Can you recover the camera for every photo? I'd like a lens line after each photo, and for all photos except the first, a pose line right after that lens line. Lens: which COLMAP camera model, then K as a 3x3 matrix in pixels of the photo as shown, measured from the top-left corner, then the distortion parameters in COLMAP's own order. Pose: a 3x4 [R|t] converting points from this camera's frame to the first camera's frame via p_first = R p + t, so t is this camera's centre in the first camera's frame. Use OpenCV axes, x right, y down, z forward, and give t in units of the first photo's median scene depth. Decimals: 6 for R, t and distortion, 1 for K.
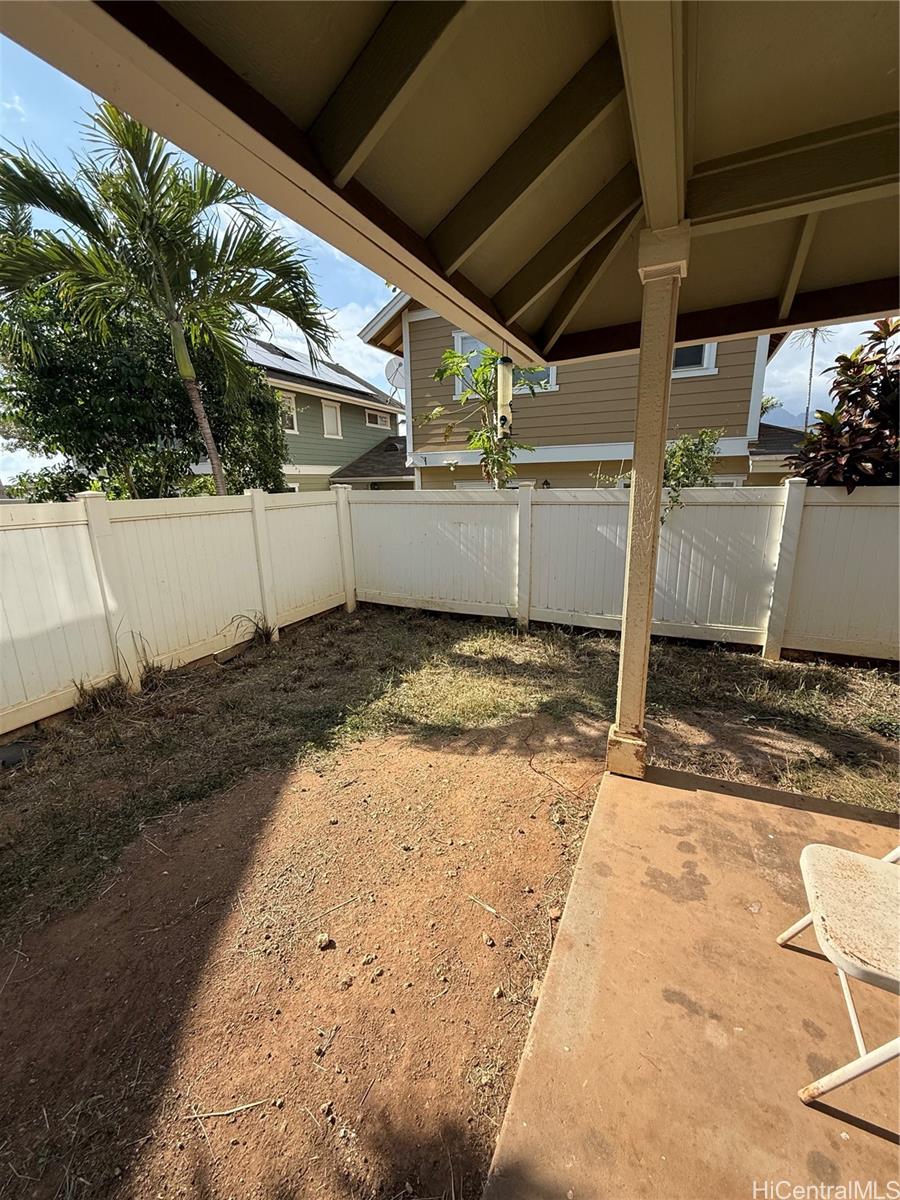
lens RADIAL K [[478.4, 0, 450.8], [0, 478.4, 598.6], [0, 0, 1]] dist [0.001254, -0.000020]
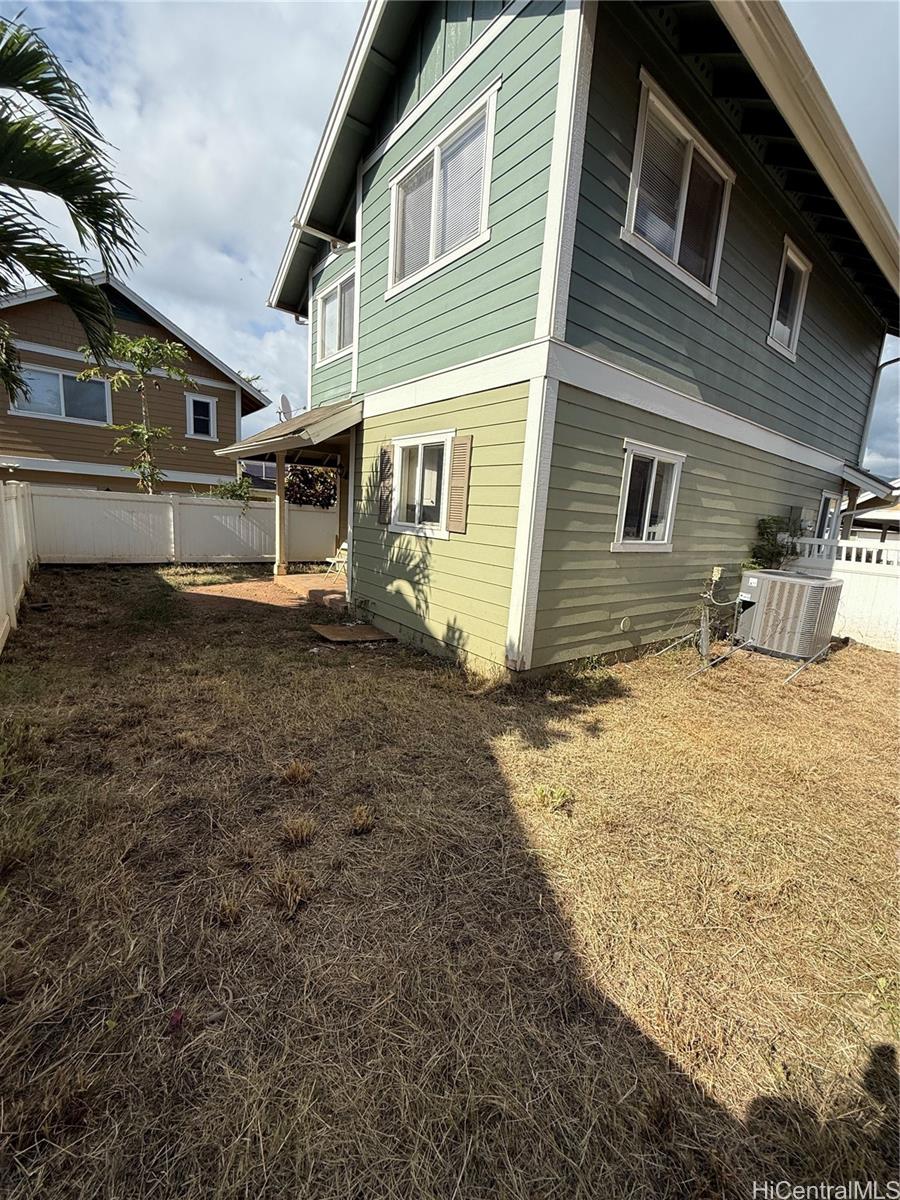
lens RADIAL K [[478.4, 0, 450.8], [0, 478.4, 598.6], [0, 0, 1]] dist [0.001254, -0.000020]
pose [[0.444988, -0.114377, 0.888203, -1.832677], [0.141904, 0.988285, 0.056171, 0.403789], [-0.884222, 0.101044, 0.456005, -1.464572]]
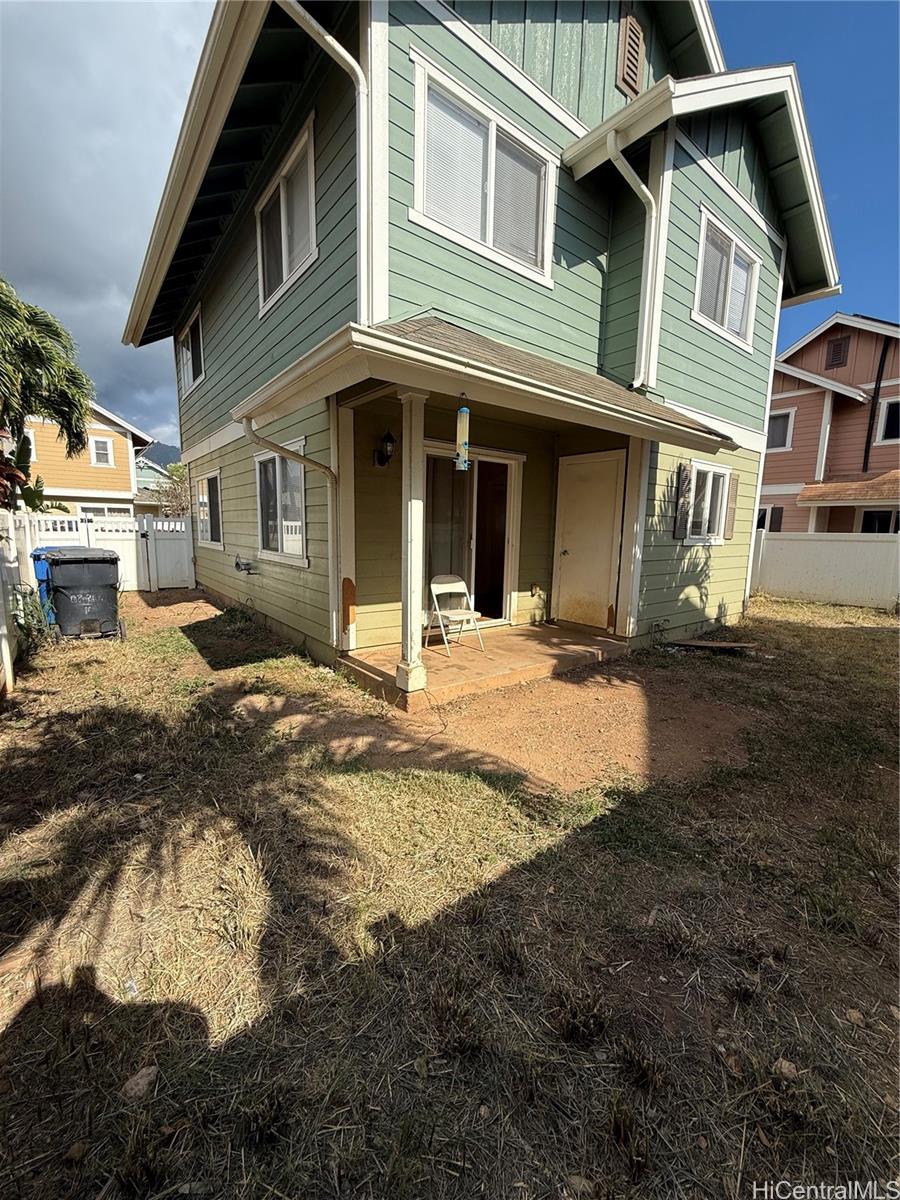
lens RADIAL K [[478.4, 0, 450.8], [0, 478.4, 598.6], [0, 0, 1]] dist [0.001254, -0.000020]
pose [[-0.894112, -0.062160, 0.443508, -0.328360], [0.105560, 0.933166, 0.343596, -0.342256], [-0.435225, 0.354030, -0.827794, 1.633106]]
